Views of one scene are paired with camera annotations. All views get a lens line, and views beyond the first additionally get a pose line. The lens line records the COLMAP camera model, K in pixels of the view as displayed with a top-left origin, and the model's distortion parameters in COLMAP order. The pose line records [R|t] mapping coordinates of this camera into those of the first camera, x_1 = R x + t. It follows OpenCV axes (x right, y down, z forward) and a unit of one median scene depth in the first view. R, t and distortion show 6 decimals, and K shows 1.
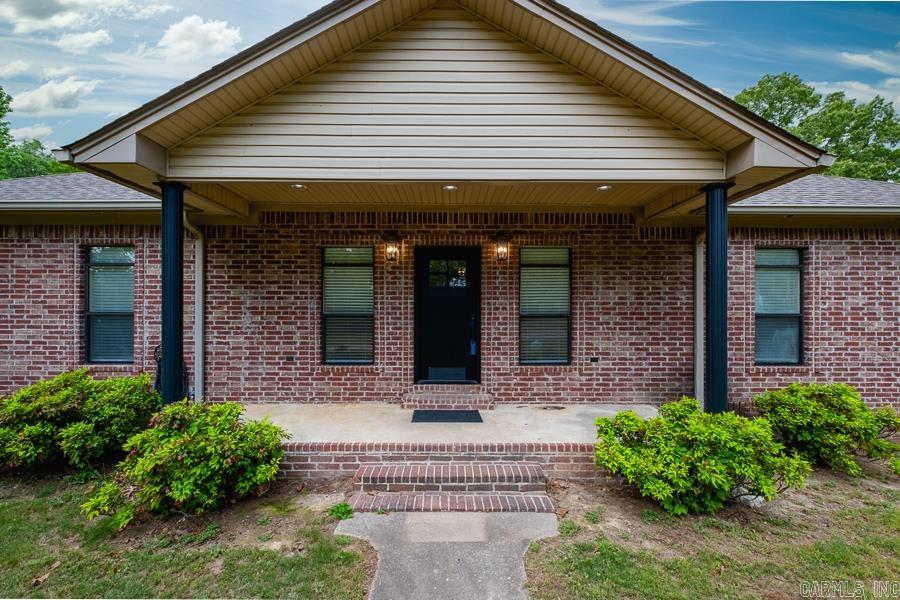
lens RADIAL K [[399.5, 0, 451.6], [0, 399.5, 323.4], [0, 0, 1]] dist [0.000769, 0.000026]
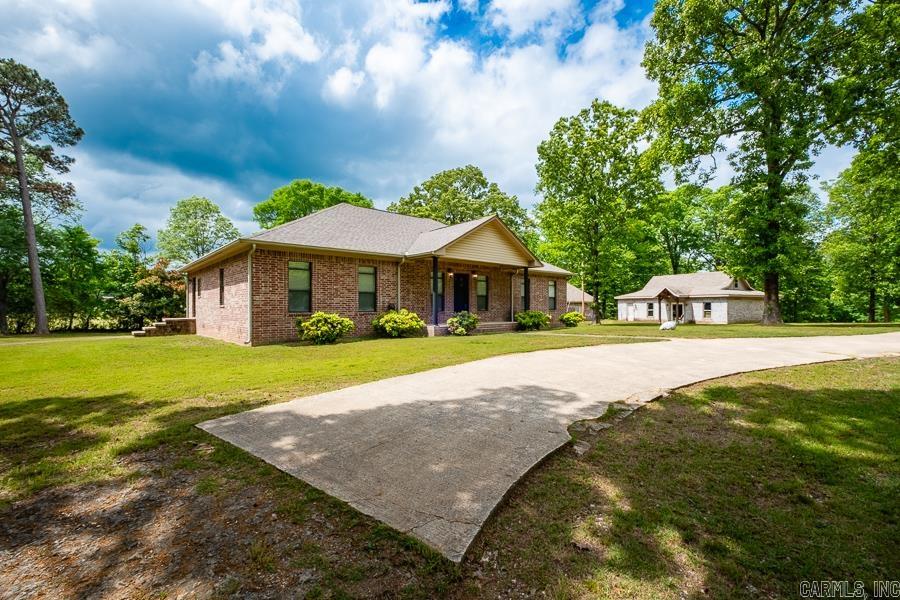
lens RADIAL K [[395.1, 0, 450.6], [0, 395.1, 301.4], [0, 0, 1]] dist [-0.000421, -0.000344]
pose [[0.740293, 0.006611, 0.672251, -2.208170], [-0.005996, 0.999977, -0.003231, 0.038833], [-0.672257, -0.001639, 0.740316, -1.291928]]
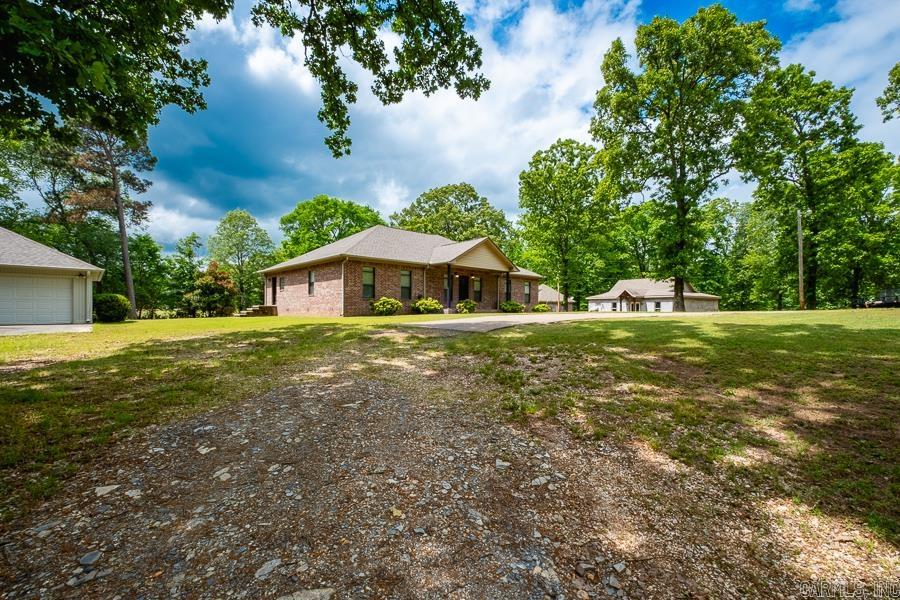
lens RADIAL K [[395.1, 0, 450.6], [0, 395.1, 301.4], [0, 0, 1]] dist [-0.000421, -0.000344]
pose [[0.719303, 0.017776, 0.694469, -3.364164], [-0.012510, 0.999842, -0.012635, 0.169099], [-0.694584, 0.000401, 0.719411, -2.253324]]
